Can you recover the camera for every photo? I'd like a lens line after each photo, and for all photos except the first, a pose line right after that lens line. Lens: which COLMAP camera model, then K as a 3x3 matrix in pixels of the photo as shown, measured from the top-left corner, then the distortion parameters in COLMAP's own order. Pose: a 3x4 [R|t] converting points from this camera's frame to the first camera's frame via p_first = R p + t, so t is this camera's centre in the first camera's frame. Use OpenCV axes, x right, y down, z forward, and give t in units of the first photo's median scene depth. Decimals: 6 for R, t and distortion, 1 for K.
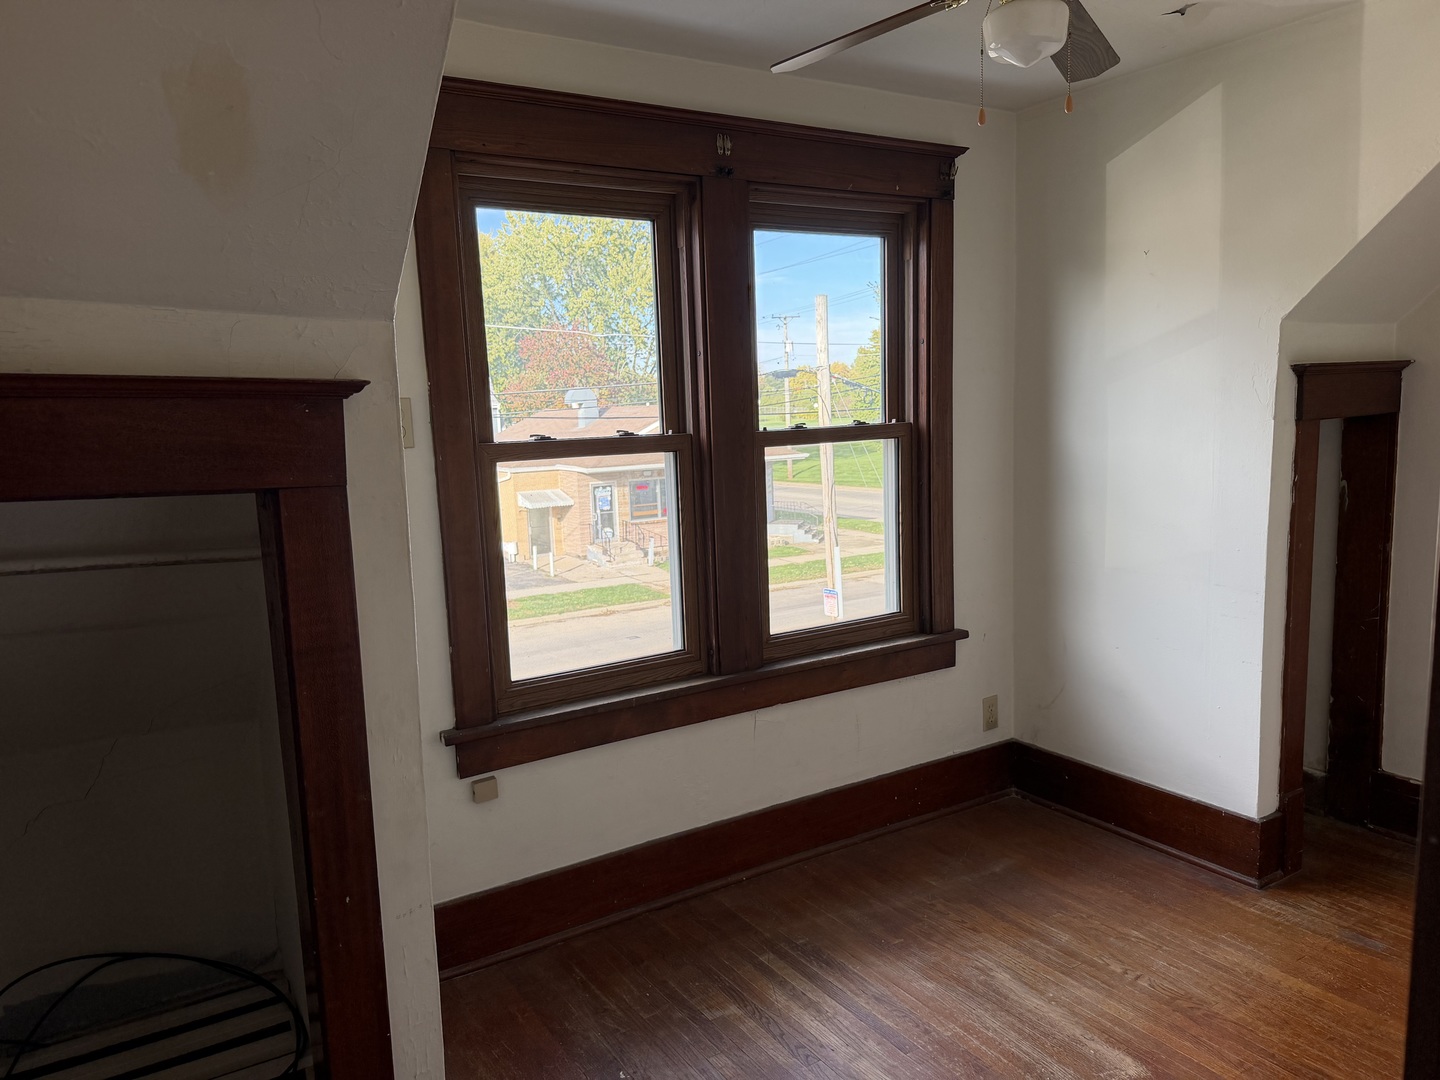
lens RADIAL K [[1030.1, 0, 726.0], [0, 1030.1, 546.4], [0, 0, 1]] dist [0.104525, -0.129692]
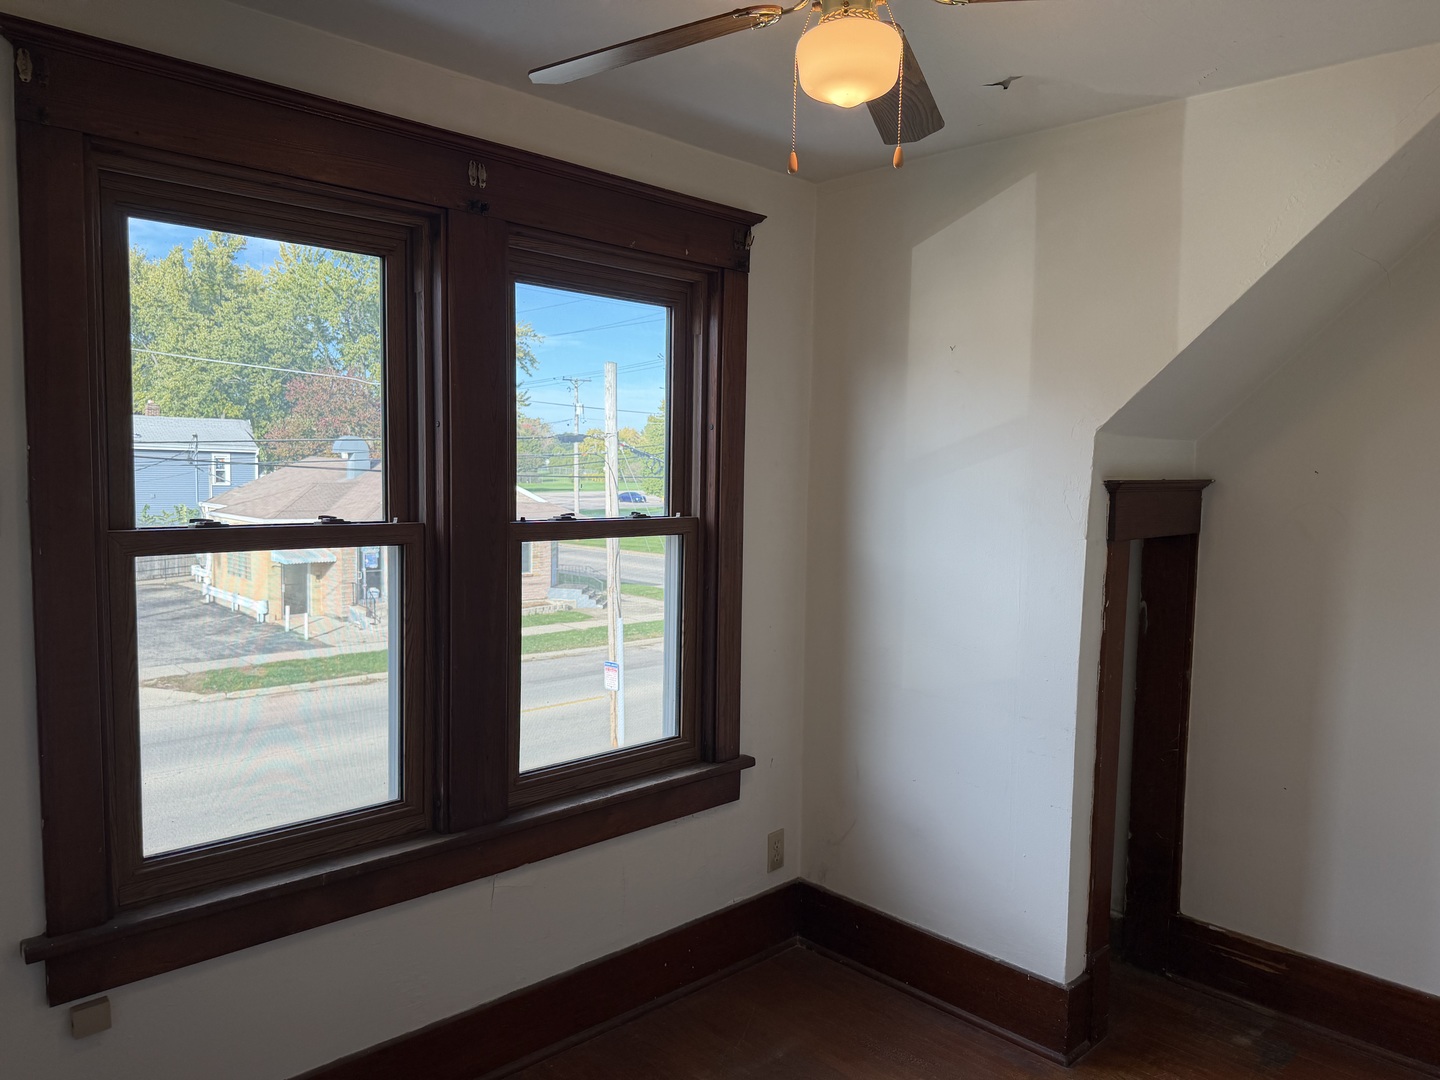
lens RADIAL K [[1030.1, 0, 726.0], [0, 1030.1, 546.4], [0, 0, 1]] dist [0.104525, -0.129692]
pose [[0.977962, 0.037806, 0.205331, 0.026986], [-0.025197, 0.997652, -0.063680, -0.042808], [-0.207257, 0.057103, 0.976619, 0.158570]]
